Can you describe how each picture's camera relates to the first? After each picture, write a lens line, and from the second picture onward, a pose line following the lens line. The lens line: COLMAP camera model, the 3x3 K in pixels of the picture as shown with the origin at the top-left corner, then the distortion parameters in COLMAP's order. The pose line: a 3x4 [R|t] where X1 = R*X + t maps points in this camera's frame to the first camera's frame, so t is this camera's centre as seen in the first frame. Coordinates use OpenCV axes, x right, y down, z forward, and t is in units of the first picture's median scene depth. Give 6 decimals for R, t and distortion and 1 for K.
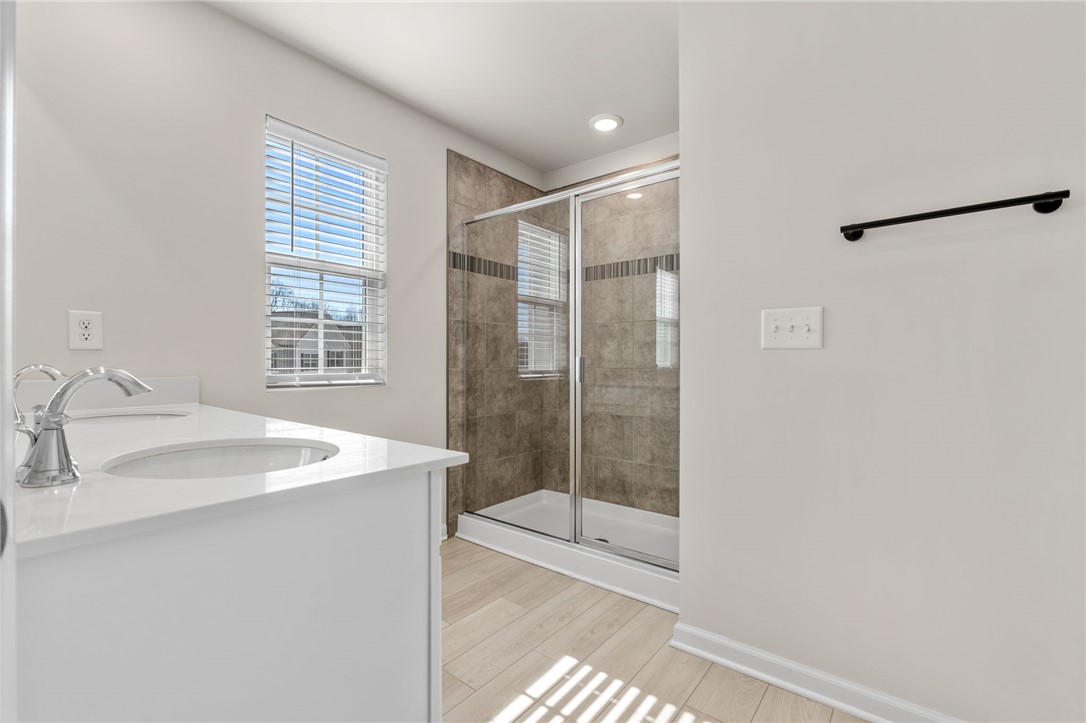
lens RADIAL K [[470.1, 0, 540.0], [0, 470.1, 365.4], [0, 0, 1]] dist [-0.007303, -0.000223]
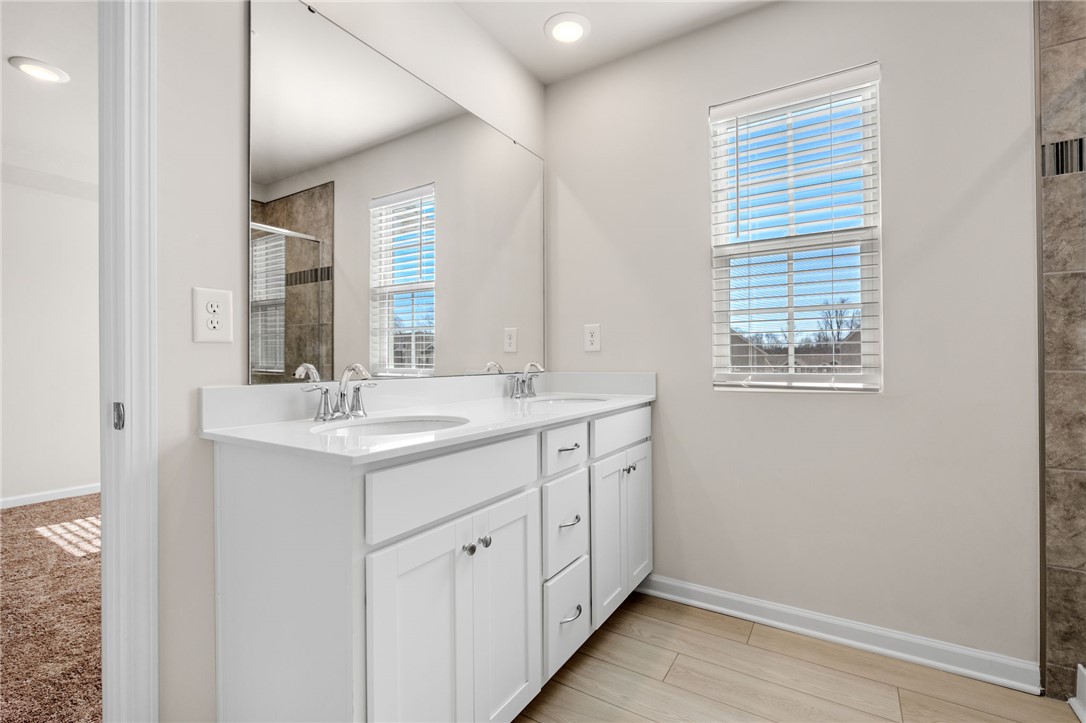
lens RADIAL K [[502.9, 0, 532.0], [0, 502.9, 360.4], [0, 0, 1]] dist [-0.003425, -0.000263]
pose [[0.091326, -0.002807, -0.995817, 0.304589], [-0.002810, 0.999991, -0.003076, -0.000640], [0.995817, 0.003079, 0.091317, 0.378923]]
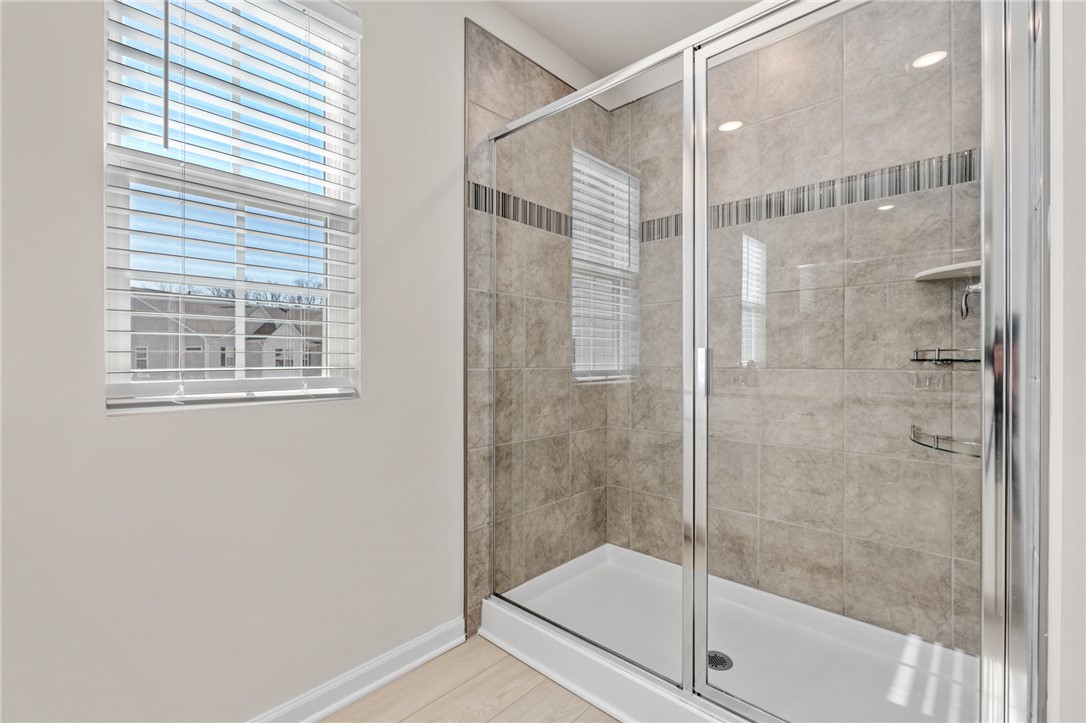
lens RADIAL K [[470.1, 0, 534.6], [0, 470.1, 359.9], [0, 0, 1]] dist [-0.007303, -0.000223]
pose [[0.996675, -0.000593, -0.081483, -0.053322], [0.000140, 0.999984, -0.005570, -0.001205], [0.081485, 0.005540, 0.996659, 0.379013]]
